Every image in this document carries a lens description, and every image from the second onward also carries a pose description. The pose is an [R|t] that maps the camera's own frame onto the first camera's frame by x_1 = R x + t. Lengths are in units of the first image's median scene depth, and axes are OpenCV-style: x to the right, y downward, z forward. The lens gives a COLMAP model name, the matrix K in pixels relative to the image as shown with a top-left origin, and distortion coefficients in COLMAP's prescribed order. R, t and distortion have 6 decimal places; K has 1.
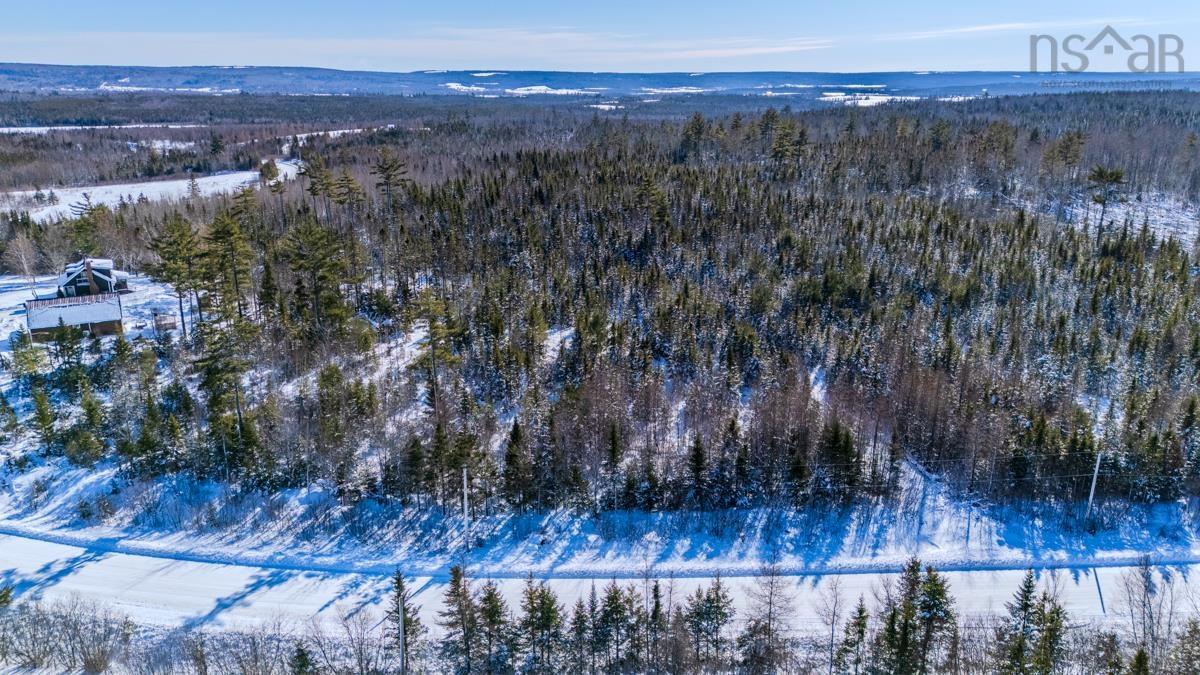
lens RADIAL K [[881.8, 0, 597.9], [0, 881.8, 335.3], [0, 0, 1]] dist [0.087907, -0.082621]
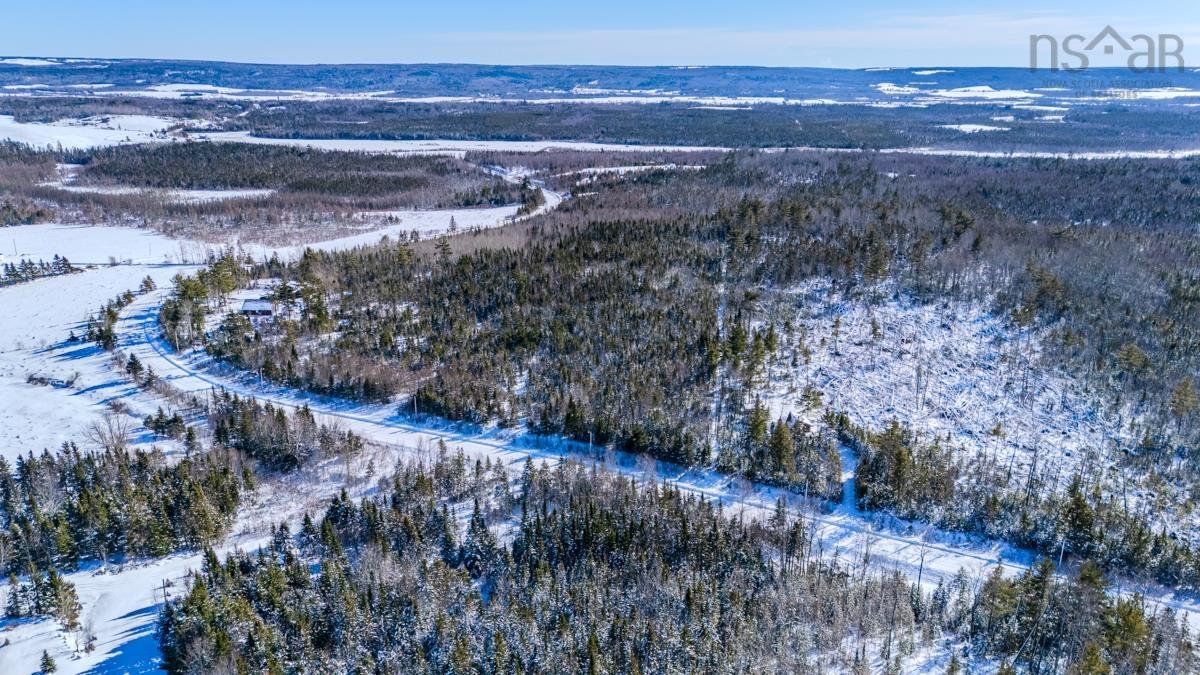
lens RADIAL K [[881.8, 0, 597.9], [0, 881.8, 335.3], [0, 0, 1]] dist [0.087907, -0.082621]
pose [[0.883680, 0.140410, -0.446537, 0.335955], [-0.136233, 0.989802, 0.041634, -0.041212], [0.447829, 0.024042, 0.893796, -0.206690]]
